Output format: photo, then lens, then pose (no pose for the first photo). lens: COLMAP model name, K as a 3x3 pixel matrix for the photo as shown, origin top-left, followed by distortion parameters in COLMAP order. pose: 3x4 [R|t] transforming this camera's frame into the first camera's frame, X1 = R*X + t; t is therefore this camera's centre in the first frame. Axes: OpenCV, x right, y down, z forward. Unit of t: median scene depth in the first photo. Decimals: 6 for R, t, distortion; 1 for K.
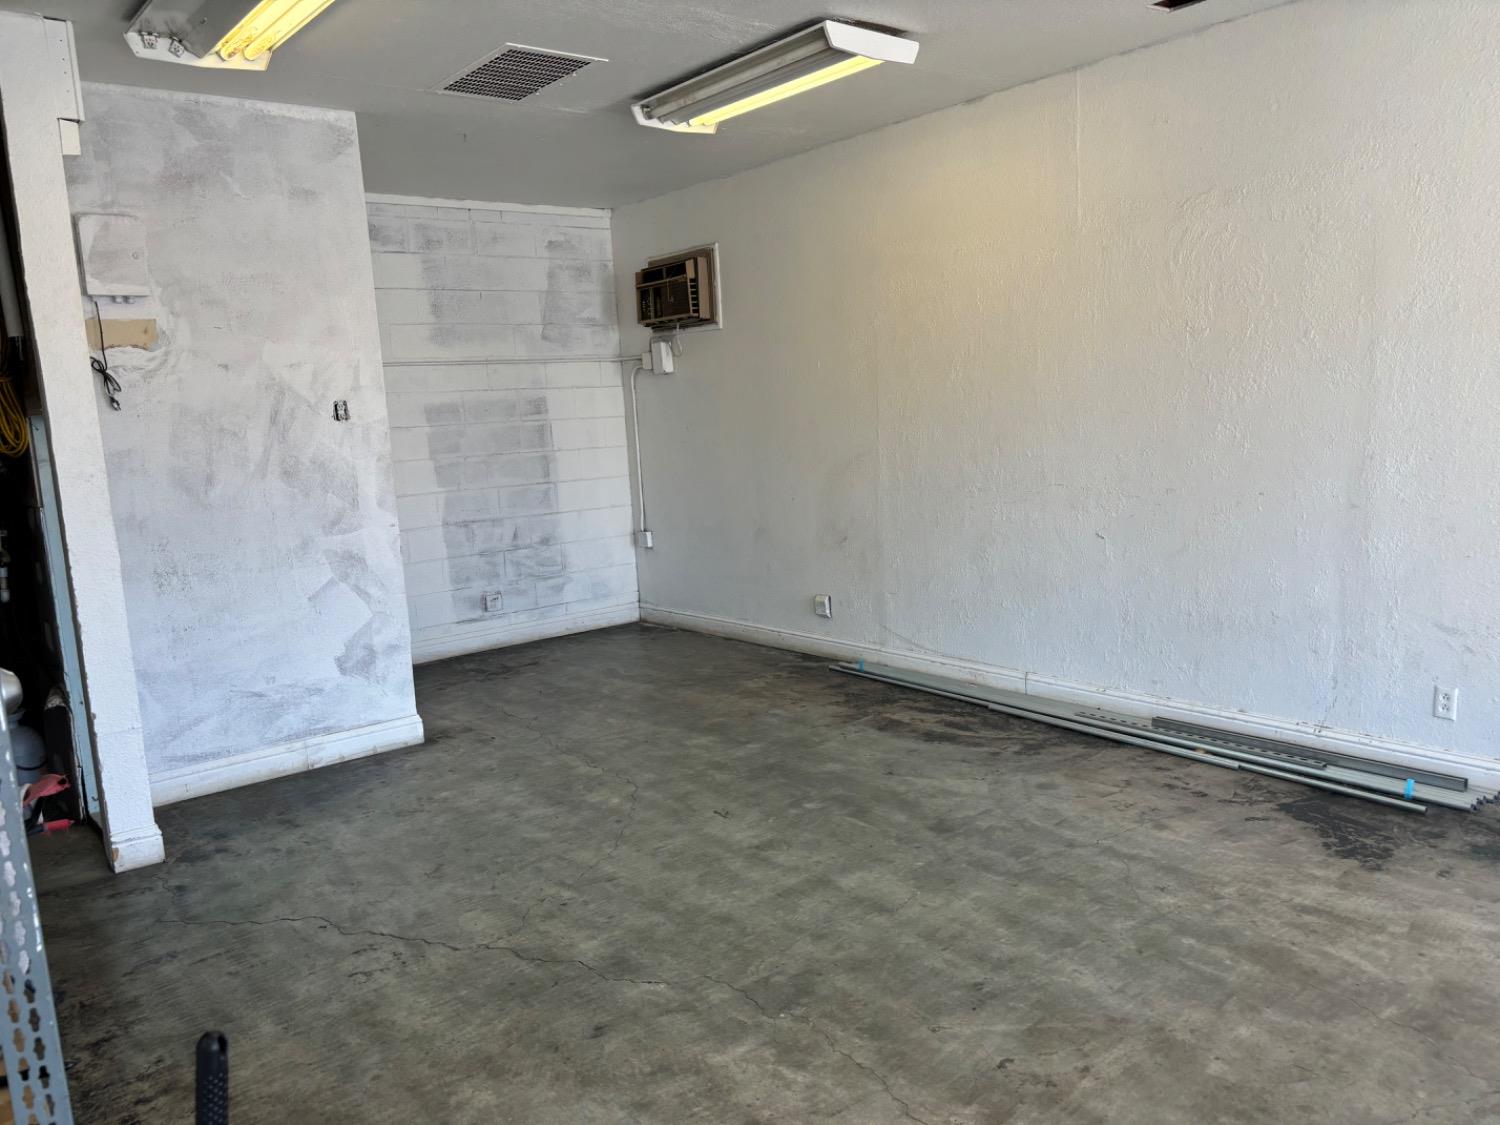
lens RADIAL K [[1147.3, 0, 750.0], [0, 1147.3, 562.5], [0, 0, 1]] dist [-0.007543, -0.001976]
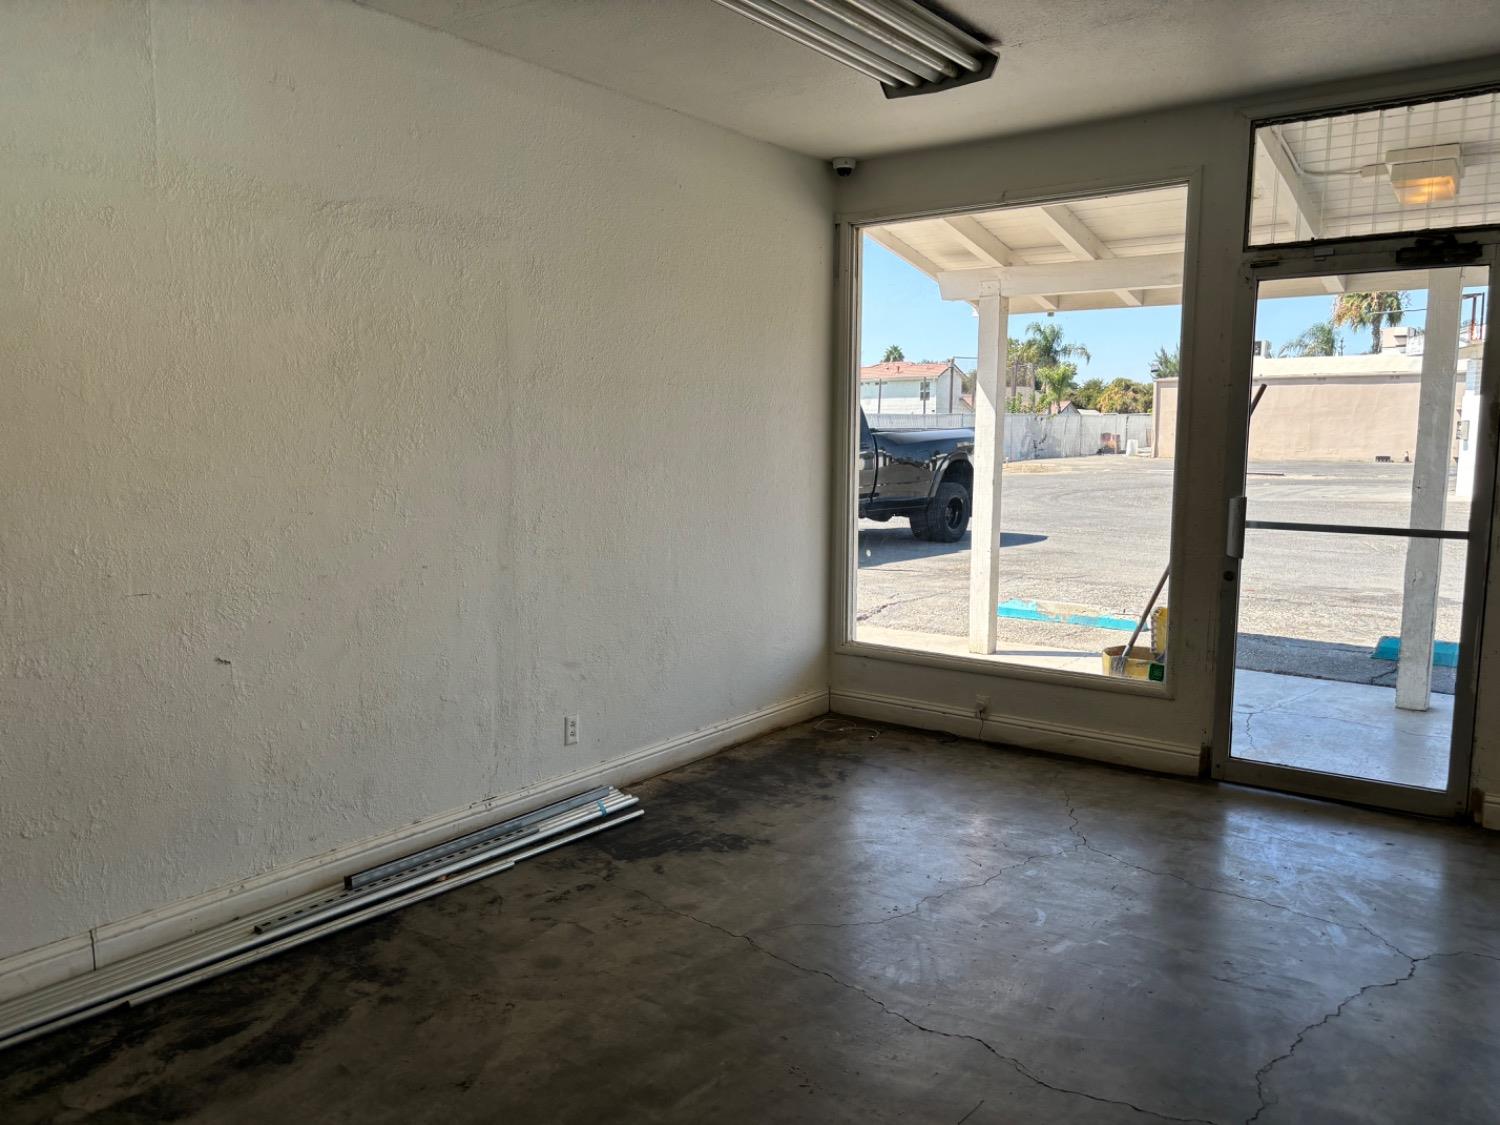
lens RADIAL K [[1147.3, 0, 750.0], [0, 1147.3, 562.5], [0, 0, 1]] dist [-0.007543, -0.001976]
pose [[-0.261701, -0.060039, 0.963280, -0.478649], [0.145194, 0.984256, 0.100792, -0.118741], [-0.954165, 0.166240, -0.248864, 1.002621]]
